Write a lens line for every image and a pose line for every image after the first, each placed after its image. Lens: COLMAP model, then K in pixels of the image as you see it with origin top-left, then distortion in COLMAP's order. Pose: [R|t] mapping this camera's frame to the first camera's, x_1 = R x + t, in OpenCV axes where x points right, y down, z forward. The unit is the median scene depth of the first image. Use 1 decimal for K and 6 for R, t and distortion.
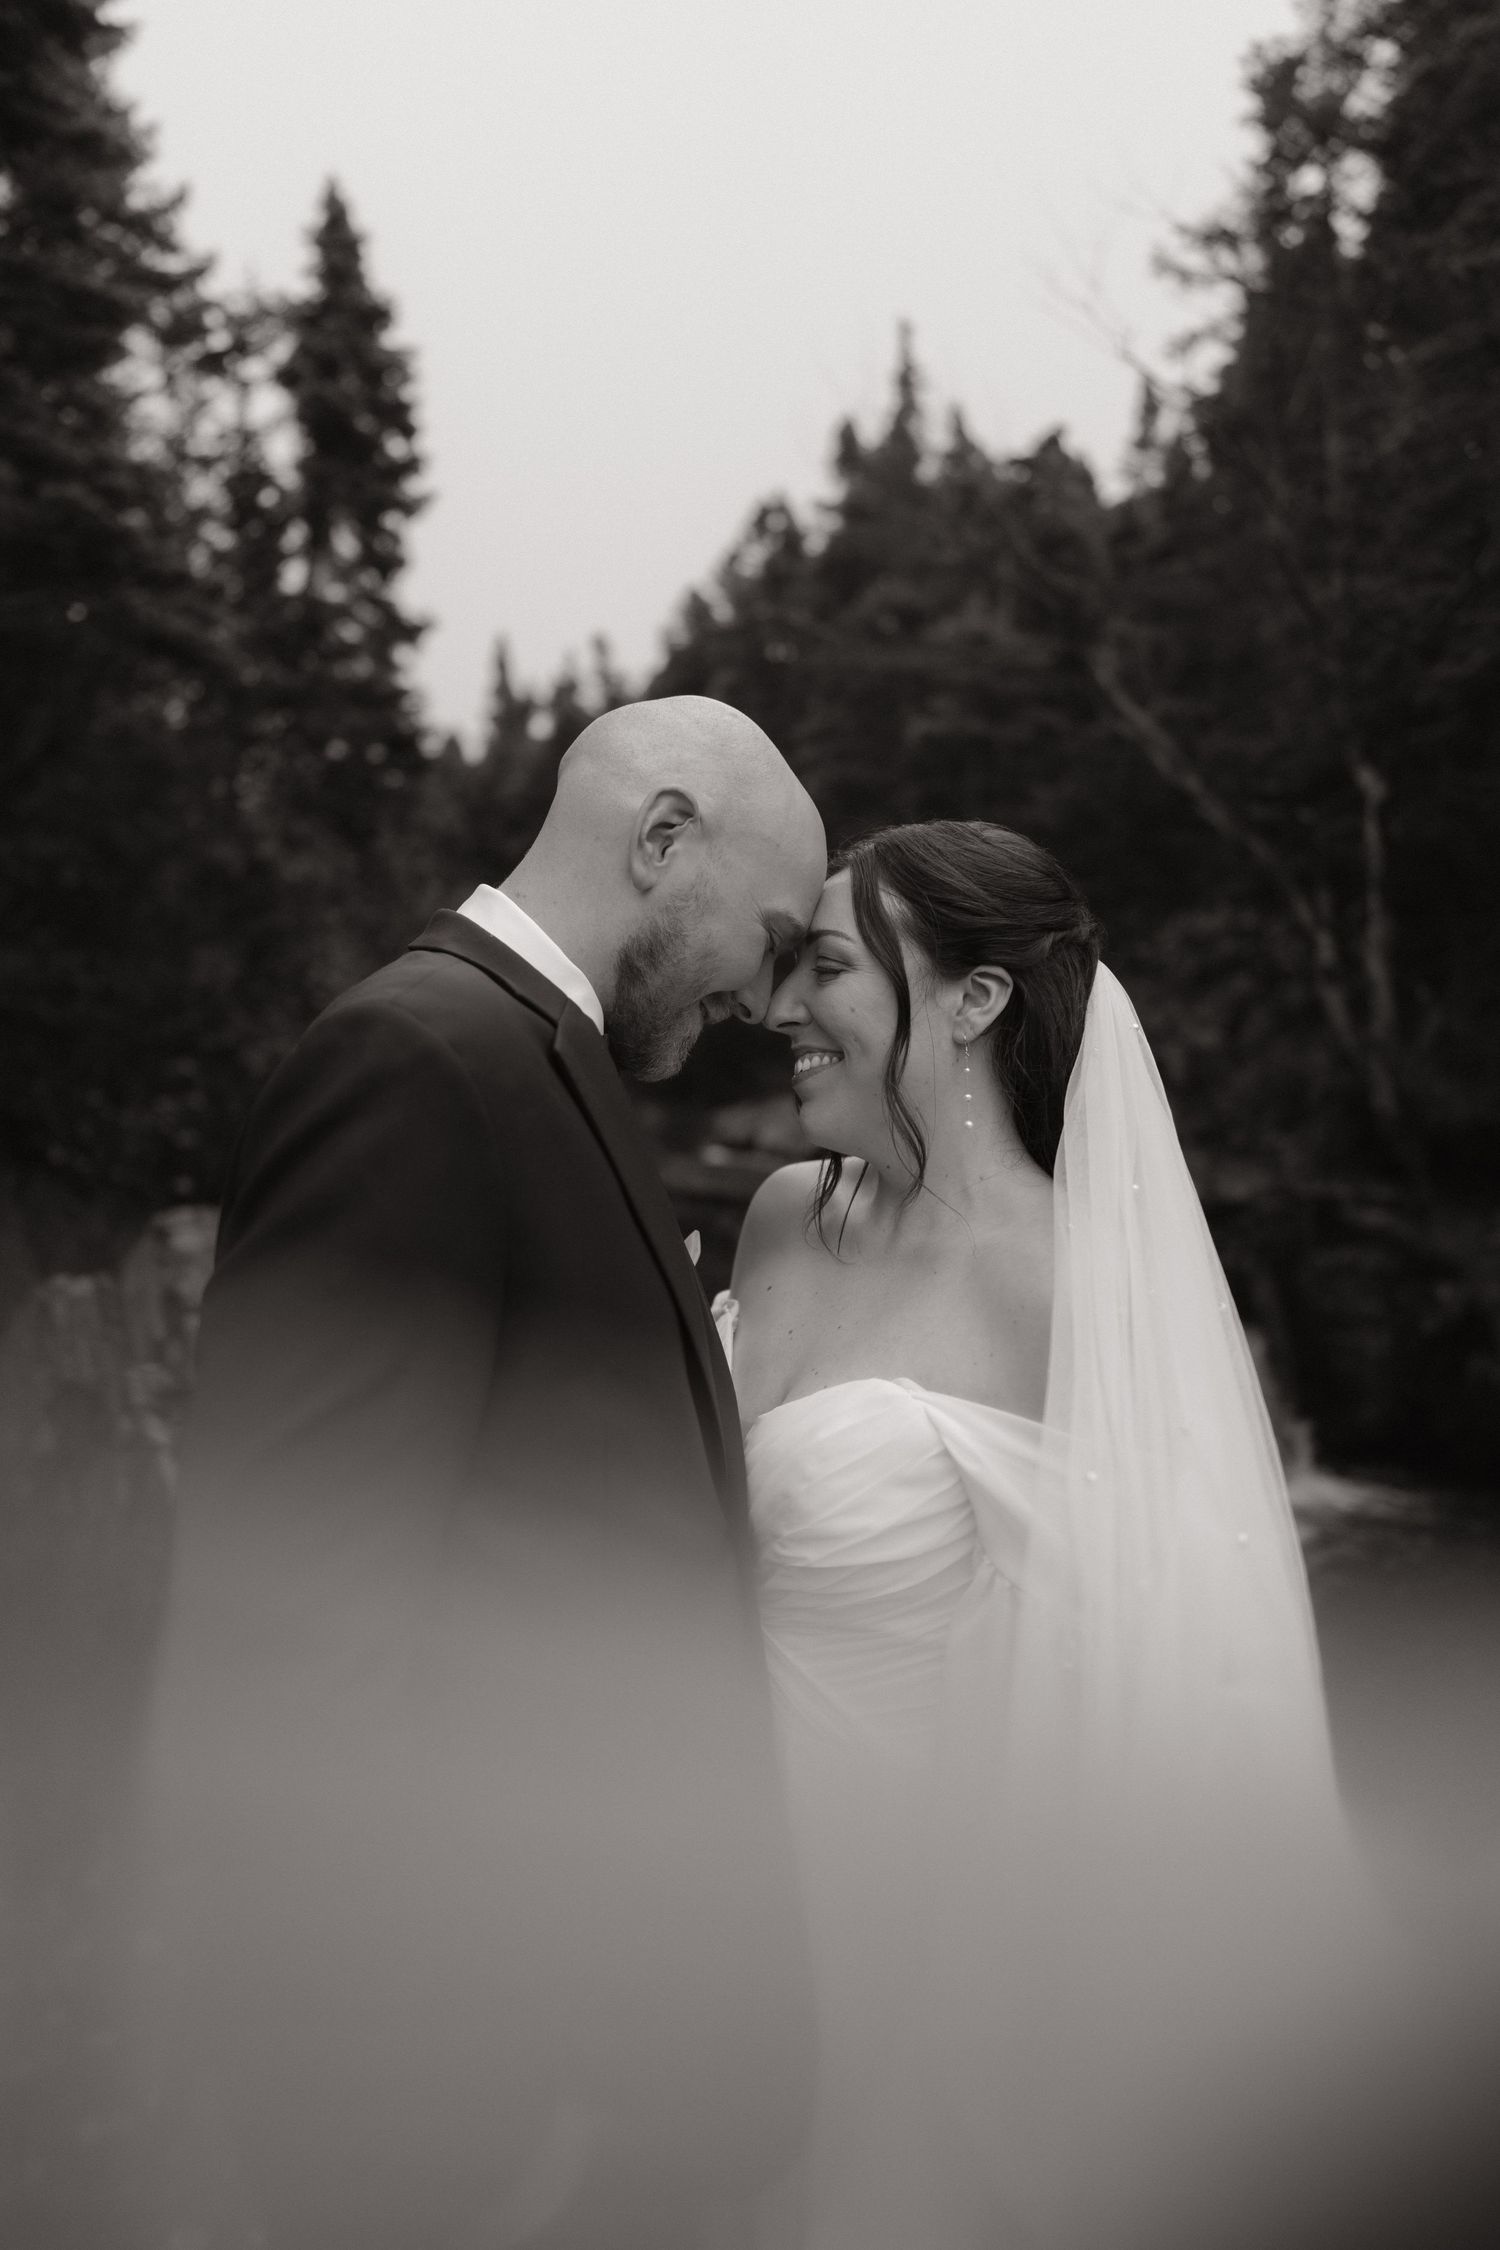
lens RADIAL K [[1491.4, 0, 751.2], [0, 1491.4, 1140.7], [0, 0, 1]] dist [-0.004587, 0.003666]
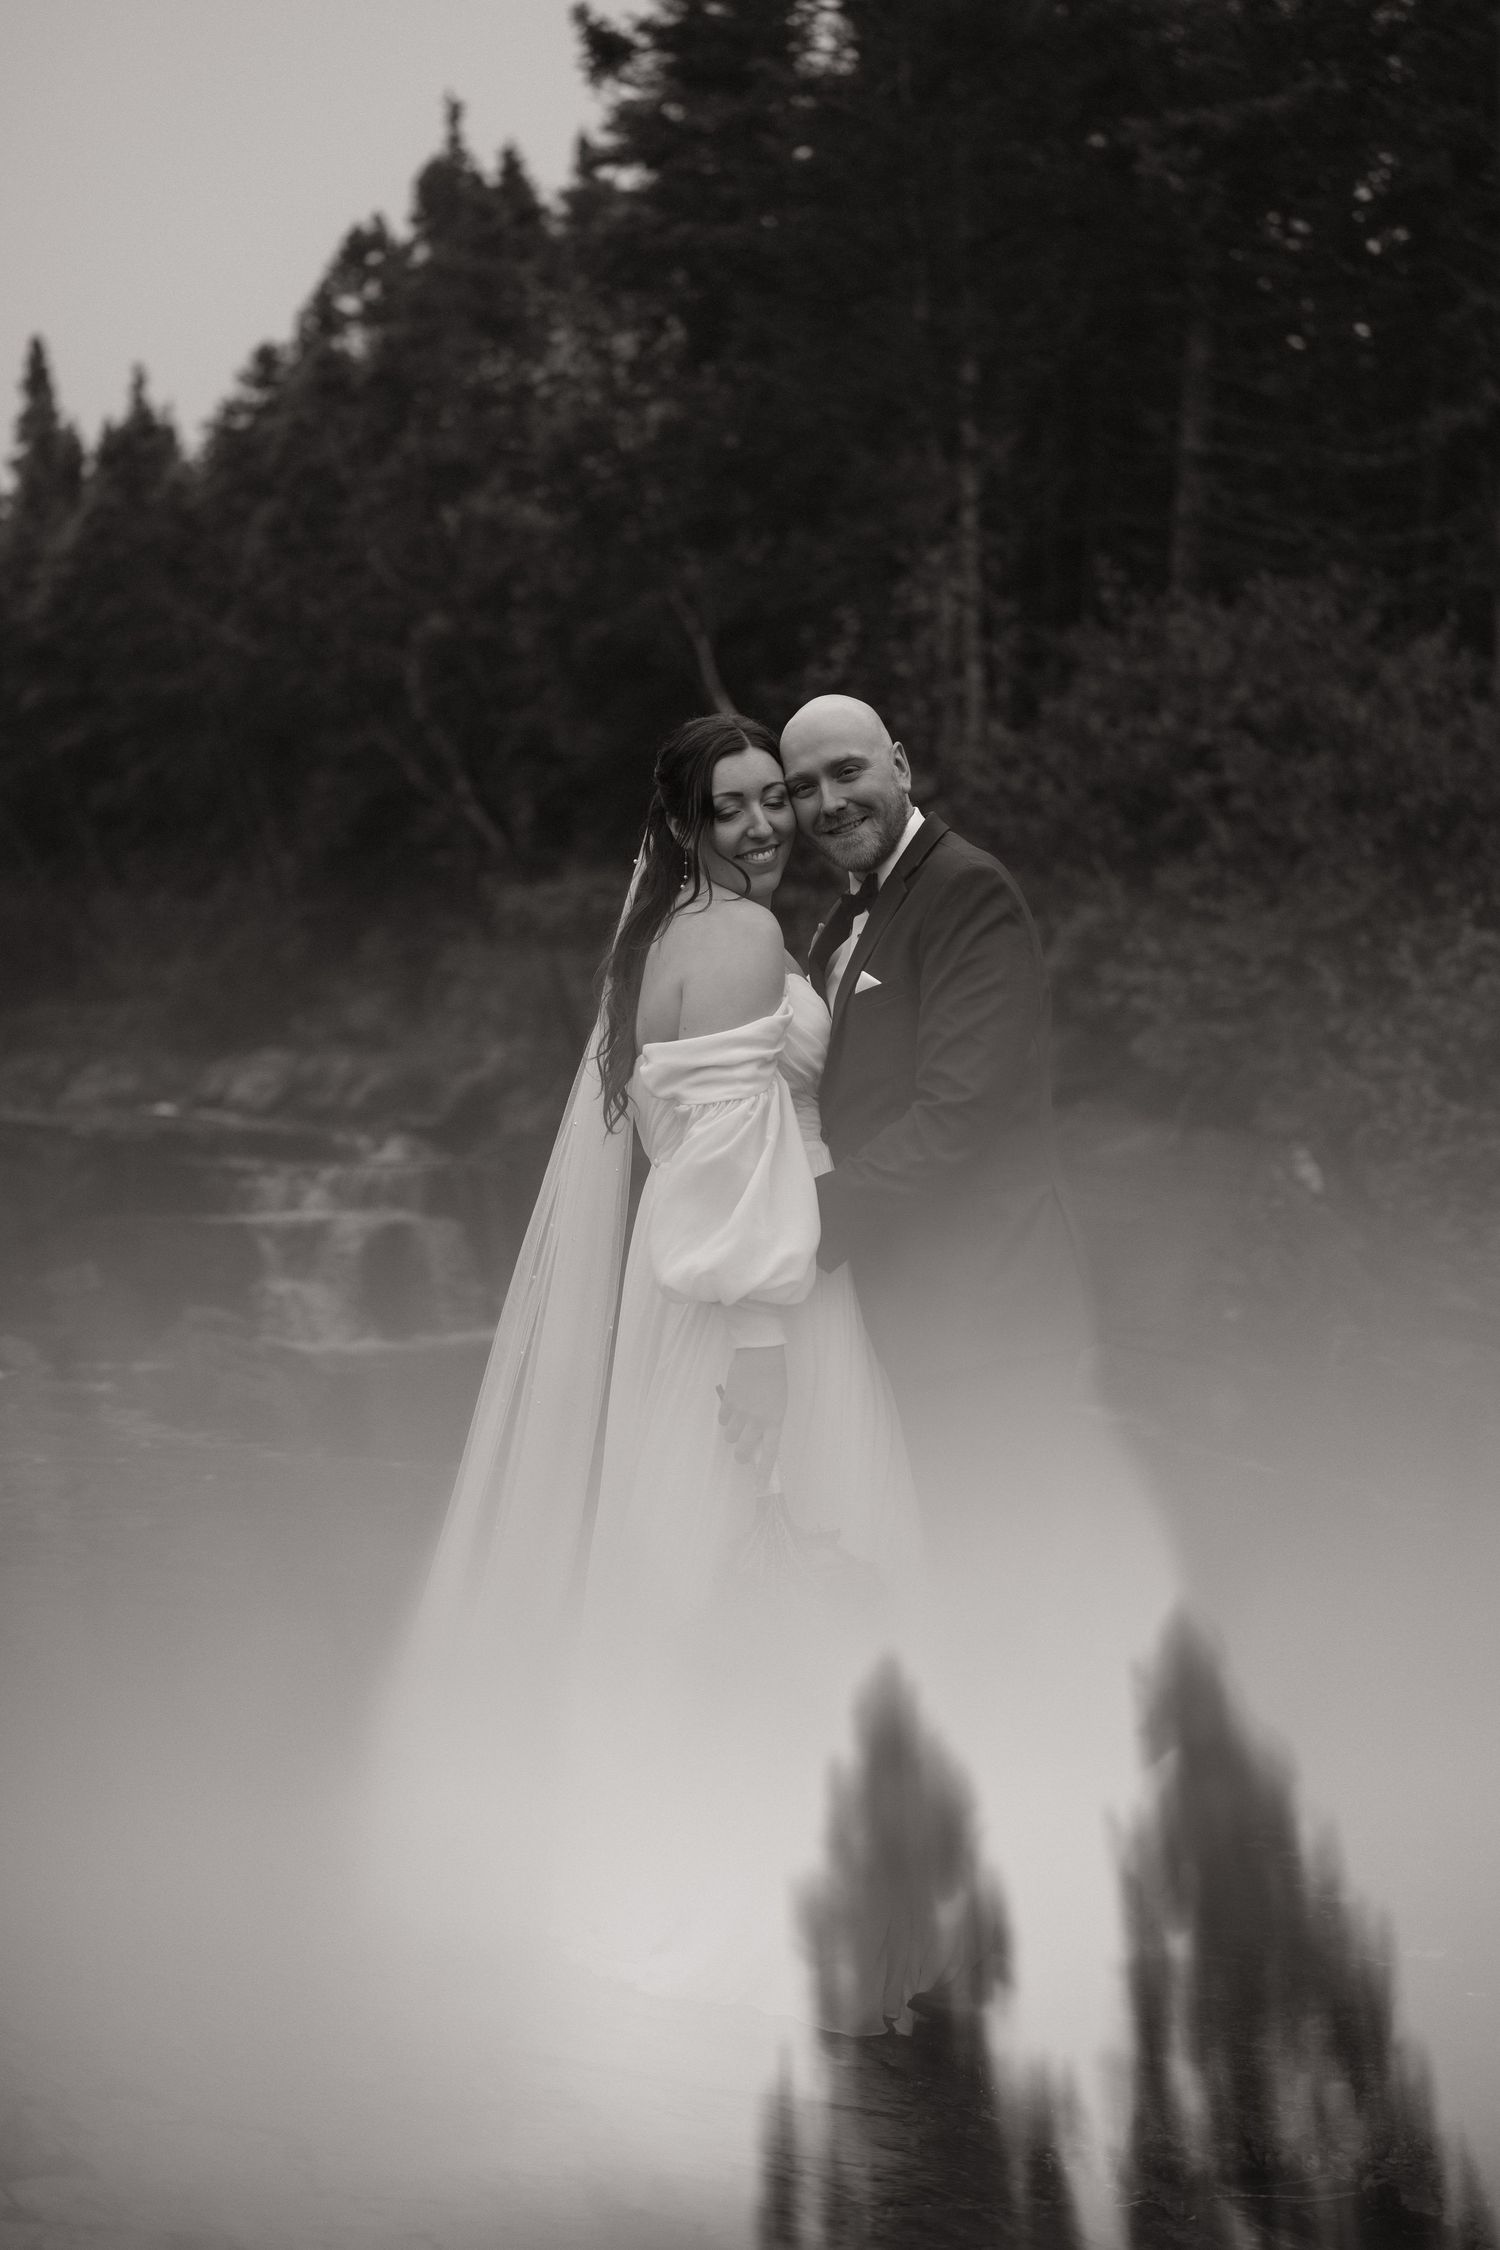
lens RADIAL K [[3114.1, 0, 753.9], [0, 3114.1, 1062.2], [0, 0, 1]] dist [0.117867, 0.042142]
pose [[0.999741, -0.015379, 0.016770, 0.427123], [0.015767, 0.999606, -0.023239, 0.042183], [-0.016406, 0.023497, 0.999589, -1.338153]]
